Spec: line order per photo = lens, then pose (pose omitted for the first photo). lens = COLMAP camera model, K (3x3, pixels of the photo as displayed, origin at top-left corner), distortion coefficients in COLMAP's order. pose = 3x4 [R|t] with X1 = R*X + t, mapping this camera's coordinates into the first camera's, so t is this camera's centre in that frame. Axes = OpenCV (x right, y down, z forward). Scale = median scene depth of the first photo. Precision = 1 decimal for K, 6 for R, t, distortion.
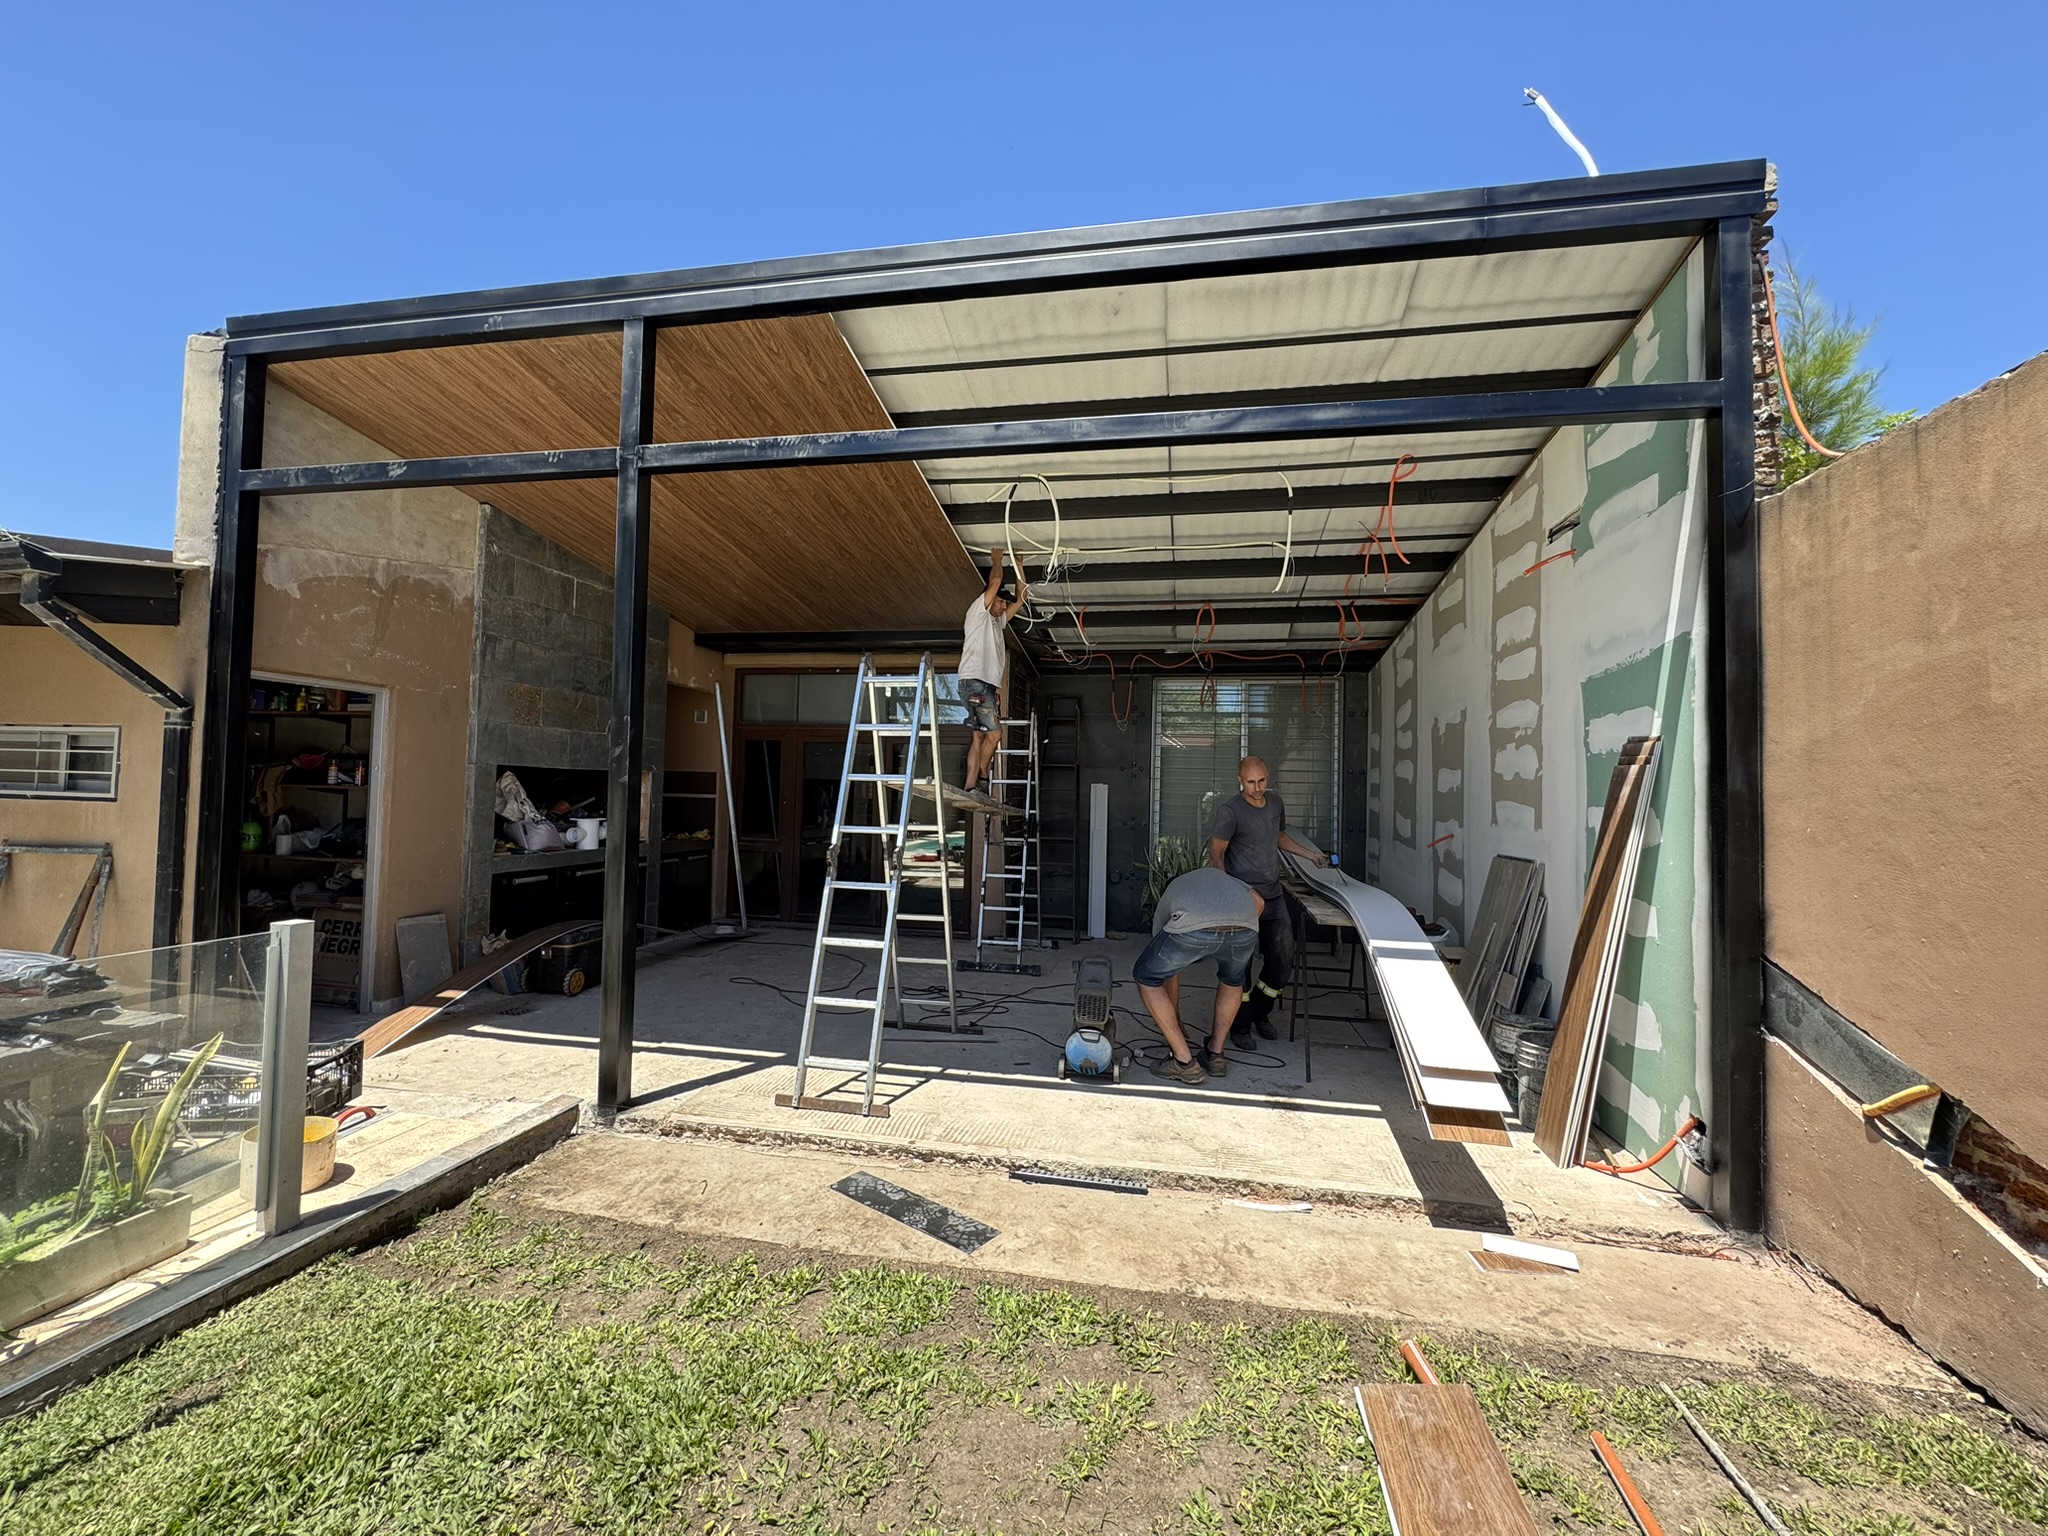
lens RADIAL K [[816.2, 0, 1024.4], [0, 816.2, 766.3], [0, 0, 1]] dist [-0.001703, 0.000032]
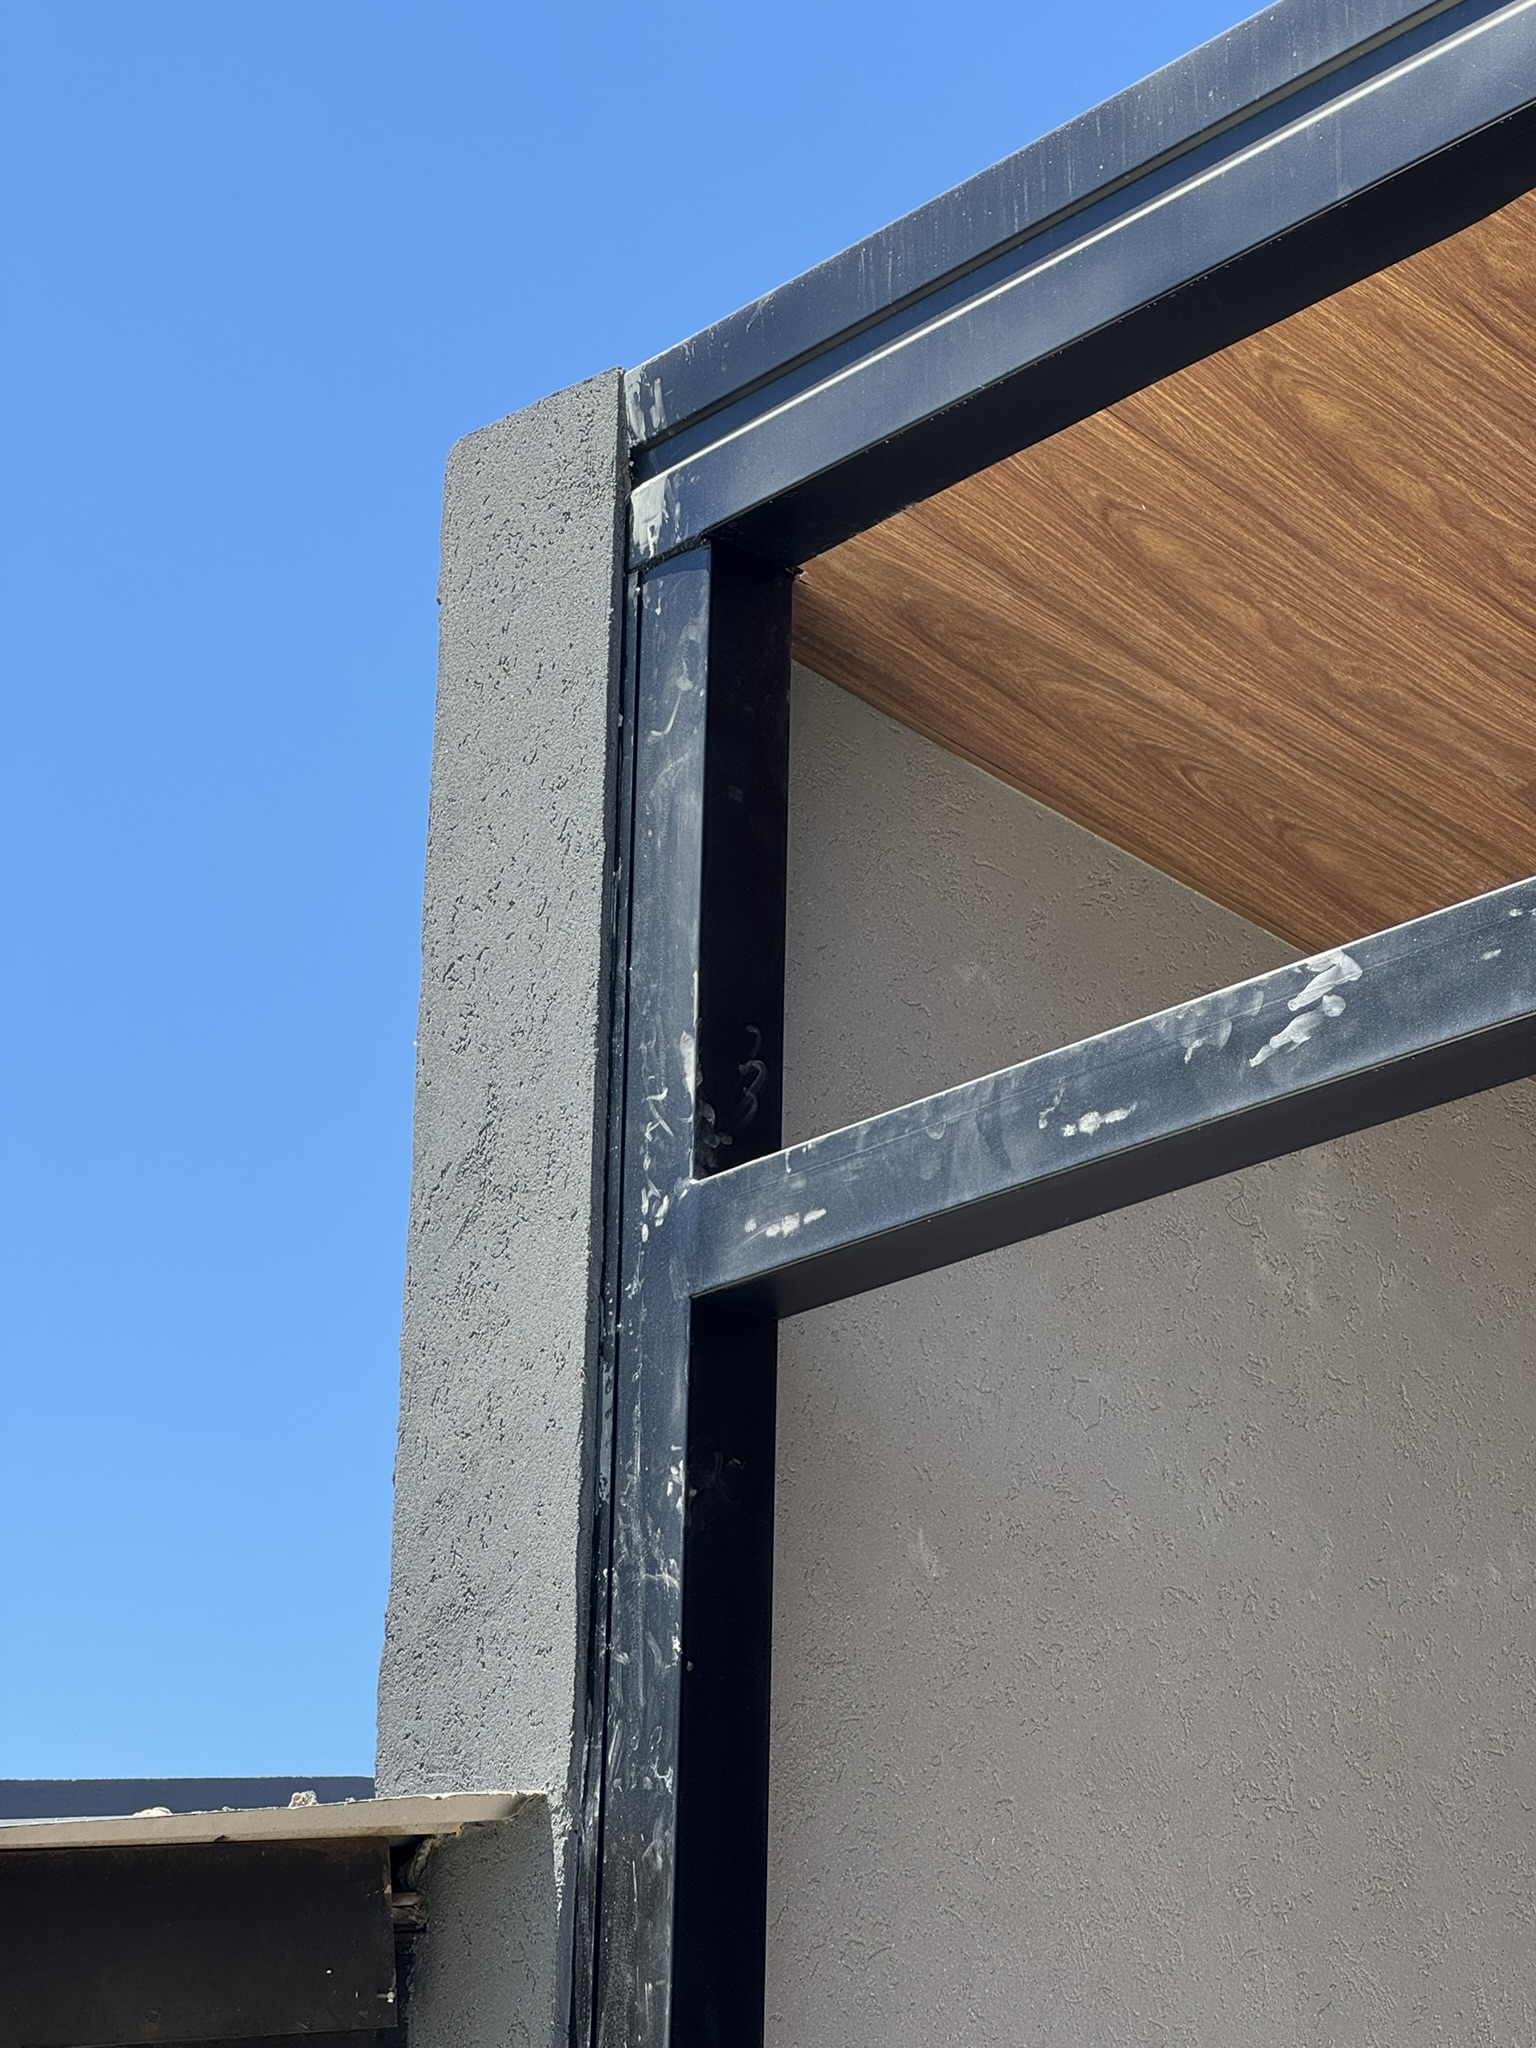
lens RADIAL K [[4668.5, 0, 770.4], [0, 4668.5, 973.5], [0, 0, 1]] dist [-0.102719, 4.970849]
pose [[0.784245, -0.234843, -0.574290, -0.381096], [0.014347, 0.932216, -0.361617, -0.060521], [0.620286, 0.275356, 0.734455, 0.294853]]
